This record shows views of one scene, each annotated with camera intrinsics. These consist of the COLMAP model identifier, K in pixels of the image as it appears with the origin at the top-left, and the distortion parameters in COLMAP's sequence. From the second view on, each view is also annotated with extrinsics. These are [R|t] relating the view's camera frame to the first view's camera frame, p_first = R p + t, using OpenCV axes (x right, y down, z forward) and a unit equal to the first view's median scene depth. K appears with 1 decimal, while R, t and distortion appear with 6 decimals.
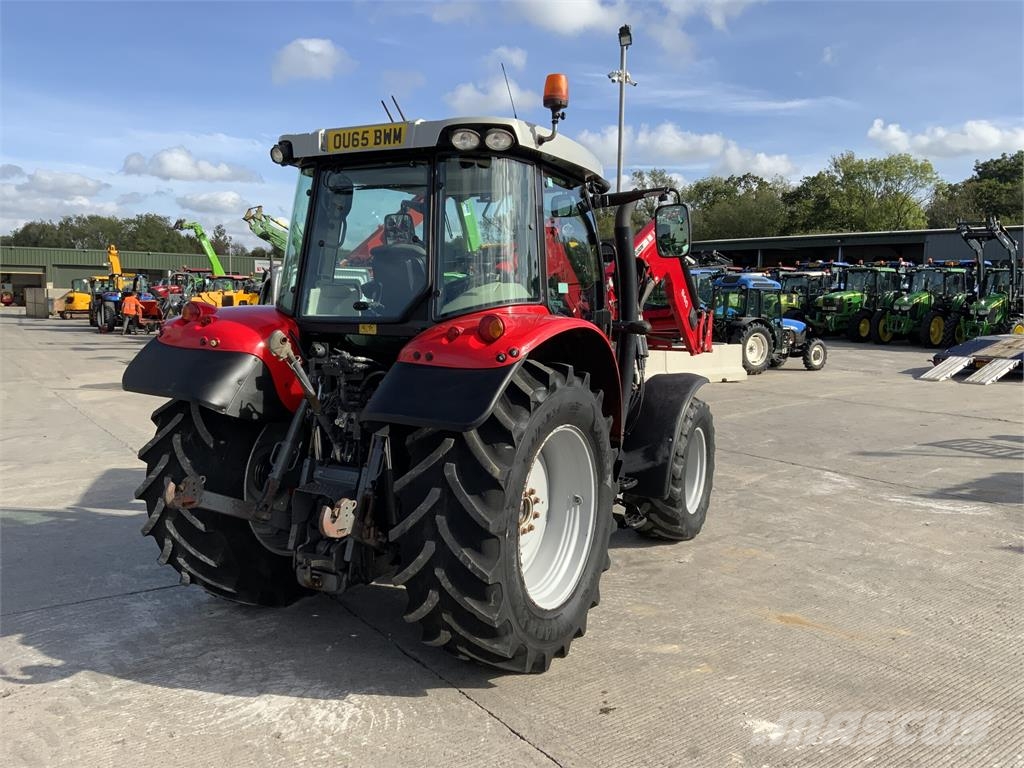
lens RADIAL K [[842.6, 0, 509.9], [0, 842.6, 377.5], [0, 0, 1]] dist [0.111613, -0.225216]
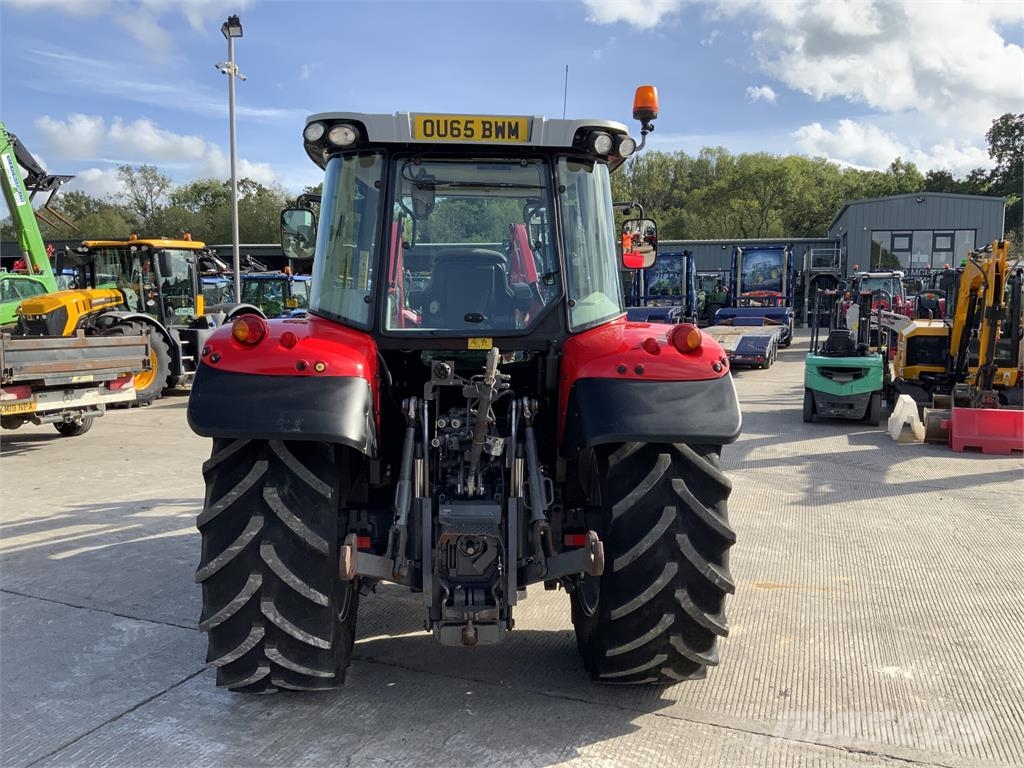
lens RADIAL K [[842.6, 0, 509.9], [0, 842.6, 377.5], [0, 0, 1]] dist [0.111613, -0.225216]
pose [[0.836929, -0.049858, 0.545036, -0.619480], [0.053620, 0.998521, 0.009006, -0.027840], [-0.544679, 0.021687, 0.838364, 0.236774]]
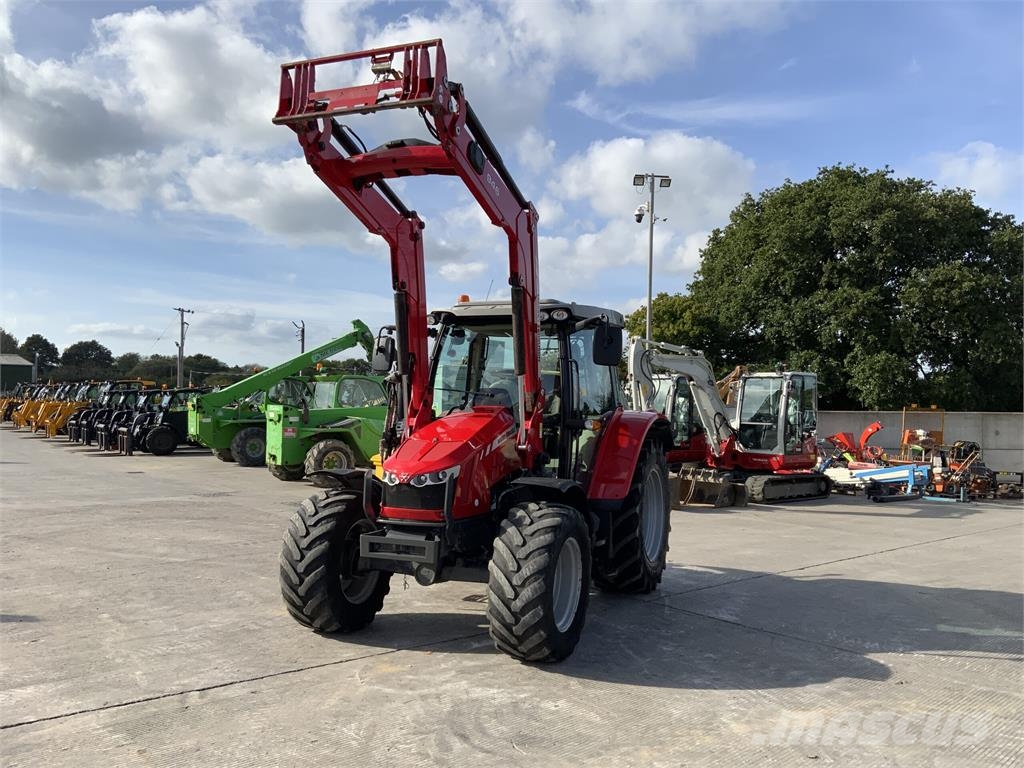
lens RADIAL K [[840.6, 0, 512.3], [0, 840.6, 380.1], [0, 0, 1]] dist [0.123828, -0.225833]
pose [[-0.994119, -0.032326, -0.103358, 0.138210], [-0.039411, 0.996957, 0.067254, -0.277447], [0.100870, 0.070932, -0.992368, 2.940980]]
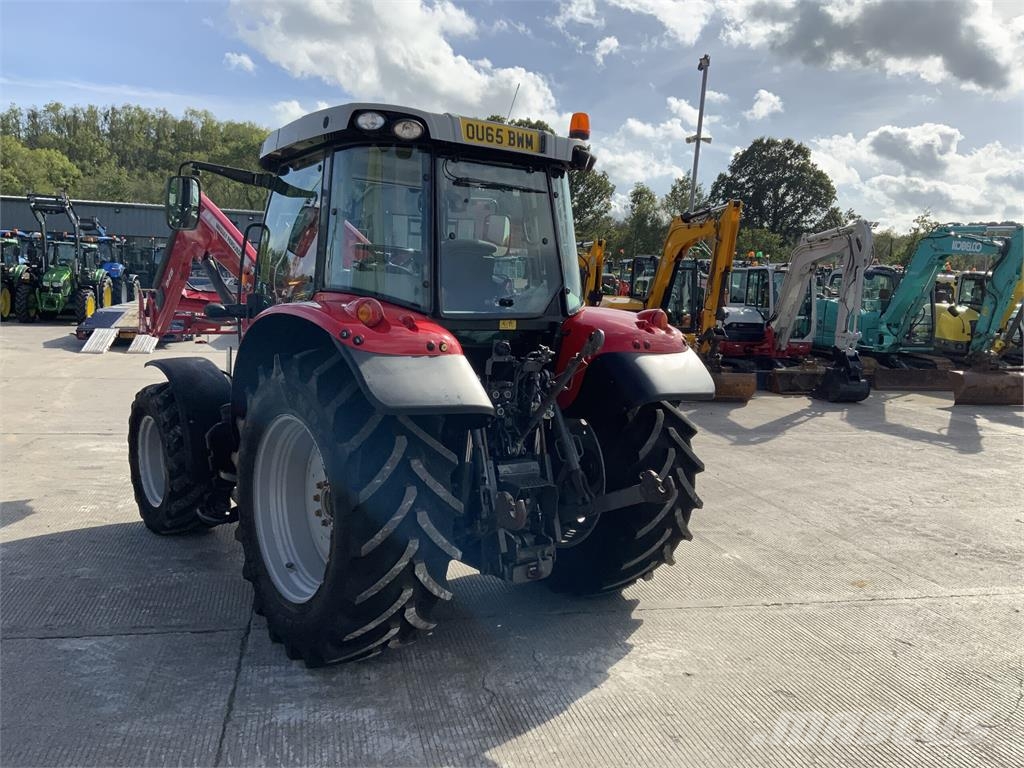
lens RADIAL K [[842.6, 0, 509.9], [0, 842.6, 377.5], [0, 0, 1]] dist [0.111613, -0.225216]
pose [[0.393314, -0.091474, 0.914842, -1.096429], [0.056934, 0.995552, 0.075066, -0.069485], [-0.917640, 0.022561, 0.396773, 0.584918]]
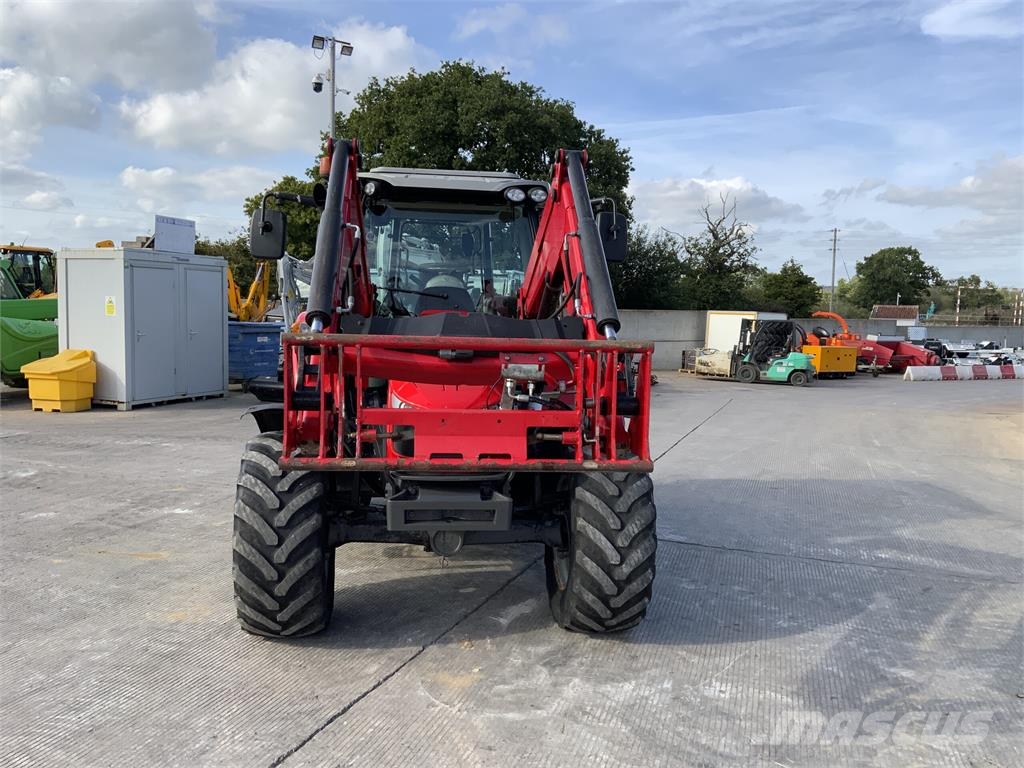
lens RADIAL K [[842.6, 0, 509.9], [0, 842.6, 377.5], [0, 0, 1]] dist [0.111613, -0.225216]
pose [[-0.821221, 0.014219, -0.570433, 0.646474], [-0.091566, 0.983450, 0.156336, -0.222826], [0.563215, 0.180619, -0.806328, 2.402393]]
